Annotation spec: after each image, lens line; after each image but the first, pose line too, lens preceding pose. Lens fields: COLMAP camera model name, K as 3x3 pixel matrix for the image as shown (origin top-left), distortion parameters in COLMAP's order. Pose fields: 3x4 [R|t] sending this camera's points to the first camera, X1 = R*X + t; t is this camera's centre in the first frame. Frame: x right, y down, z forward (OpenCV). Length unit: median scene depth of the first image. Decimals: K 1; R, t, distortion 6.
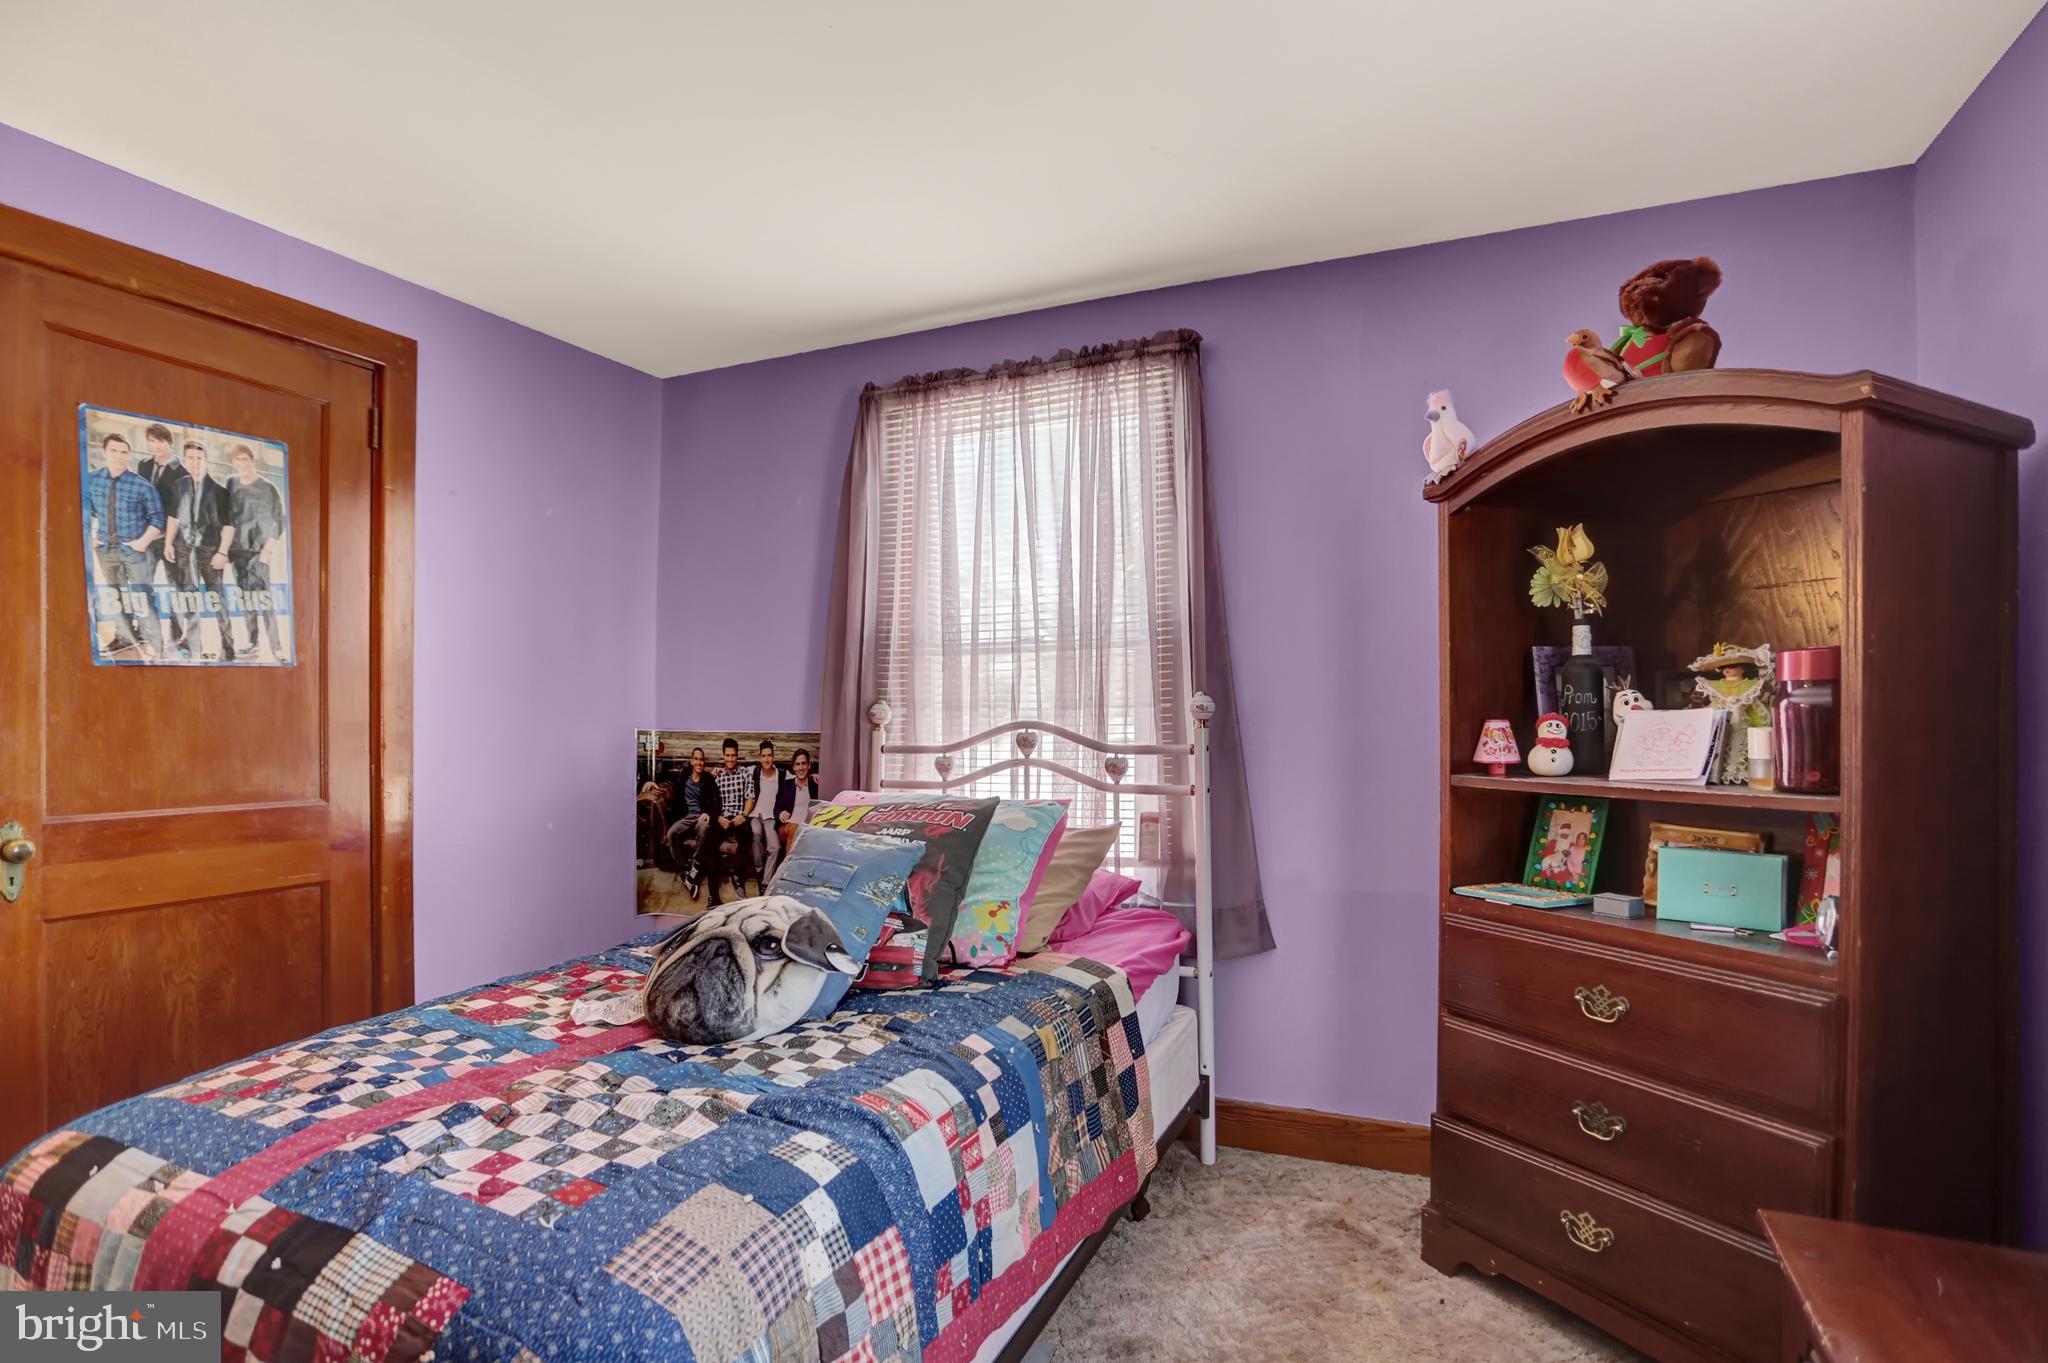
lens RADIAL K [[1013.7, 0, 1045.5], [0, 1013.7, 722.9], [0, 0, 1]] dist [-0.069026, 0.027970]
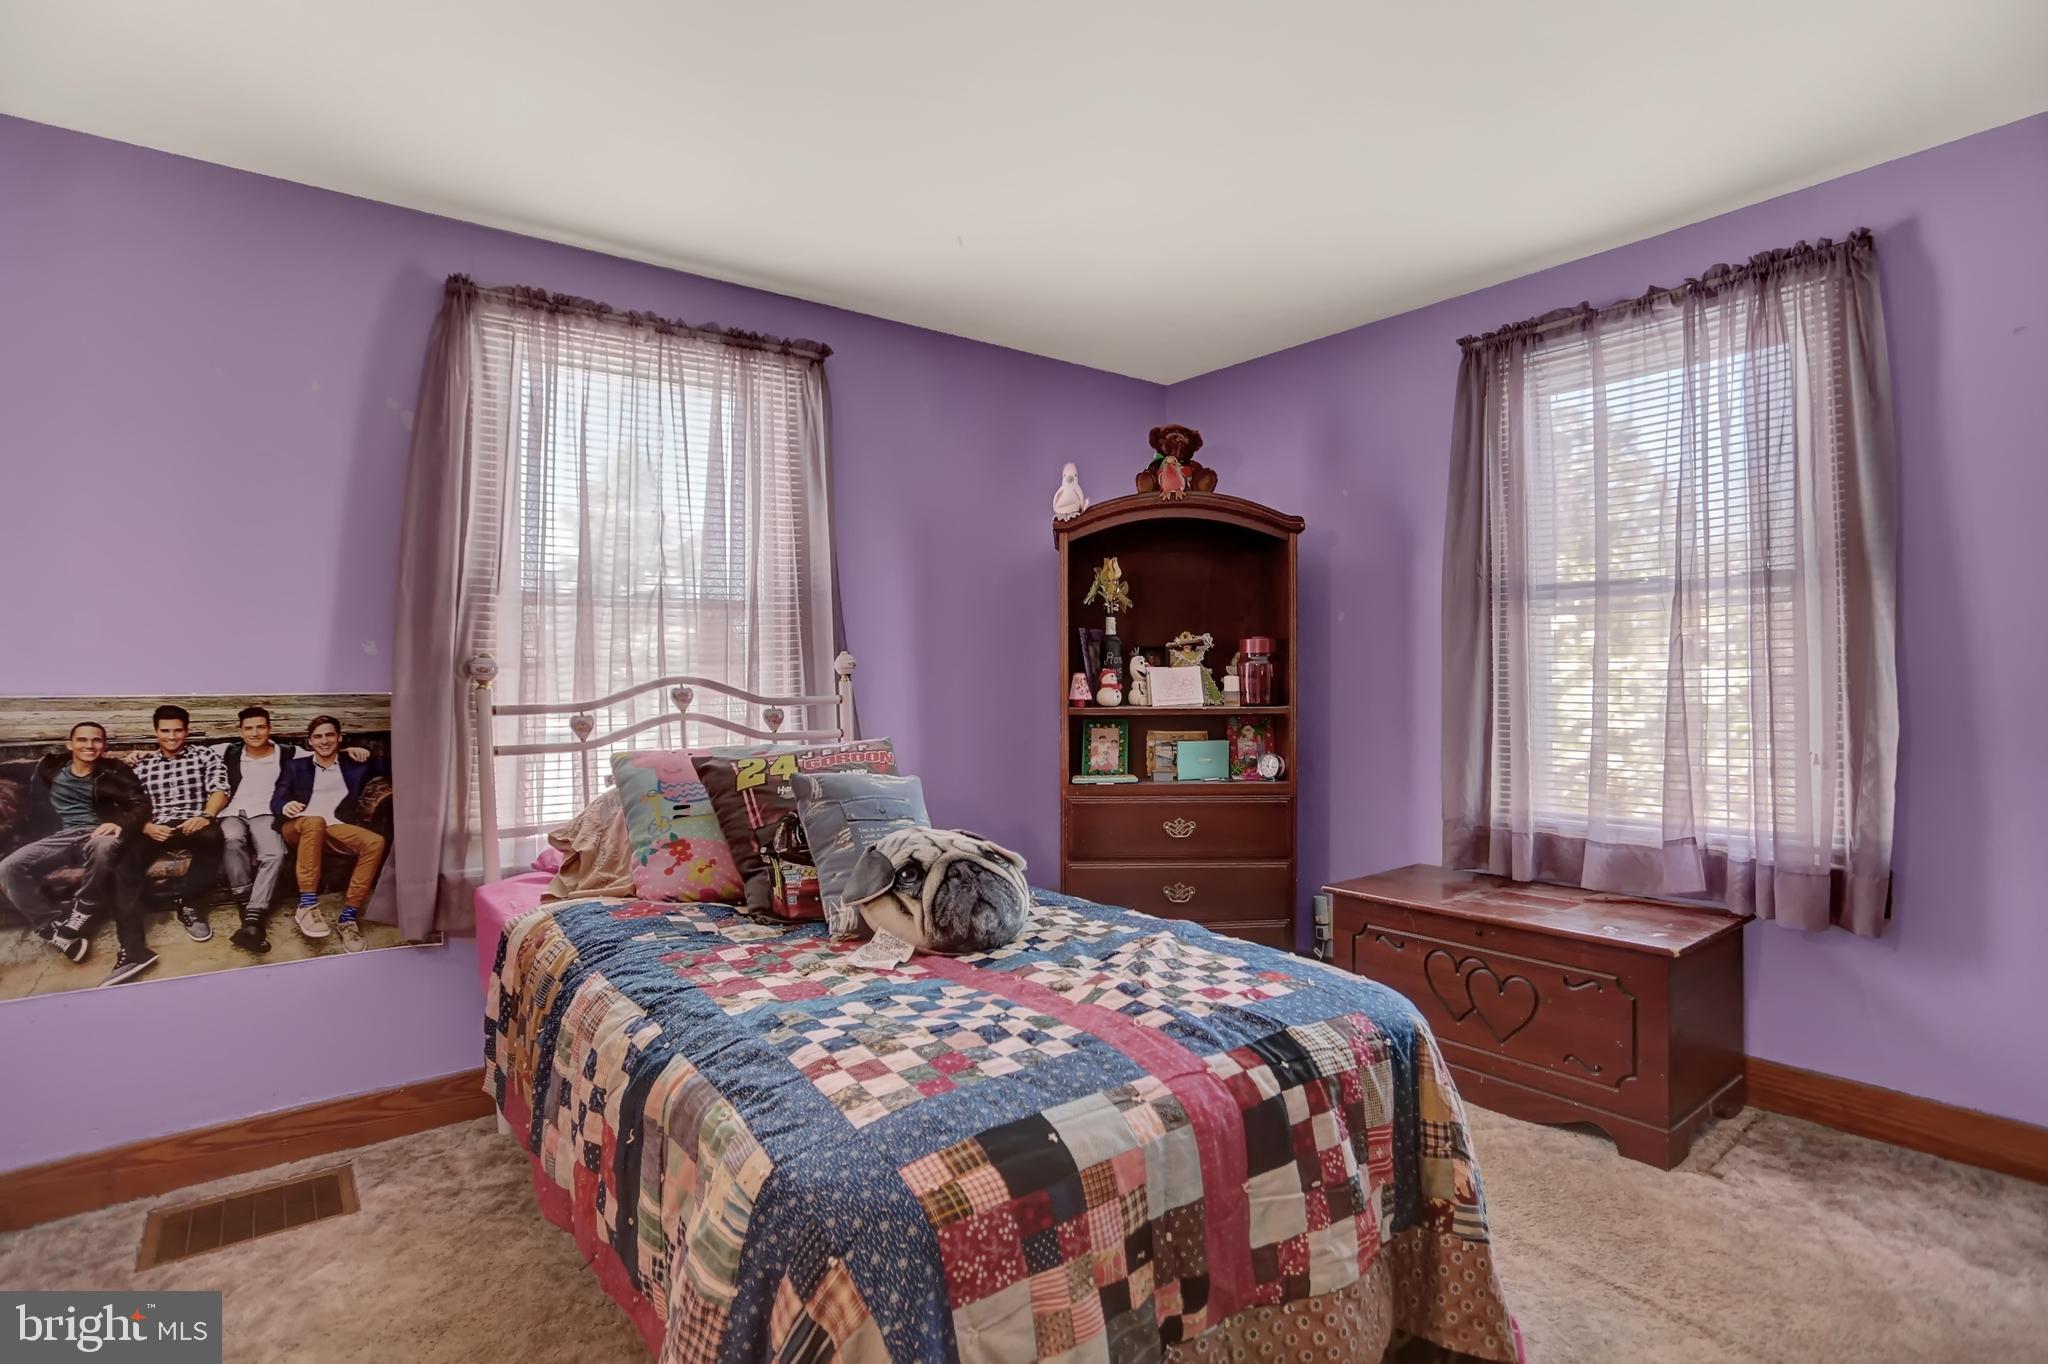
lens RADIAL K [[1013.7, 0, 1032.1], [0, 1013.7, 667.2], [0, 0, 1]] dist [-0.069026, 0.027970]
pose [[0.469096, 0.004405, 0.883136, -0.627736], [0.010333, 0.999892, -0.010476, 0.002428], [-0.883087, 0.014040, 0.469000, 0.184458]]
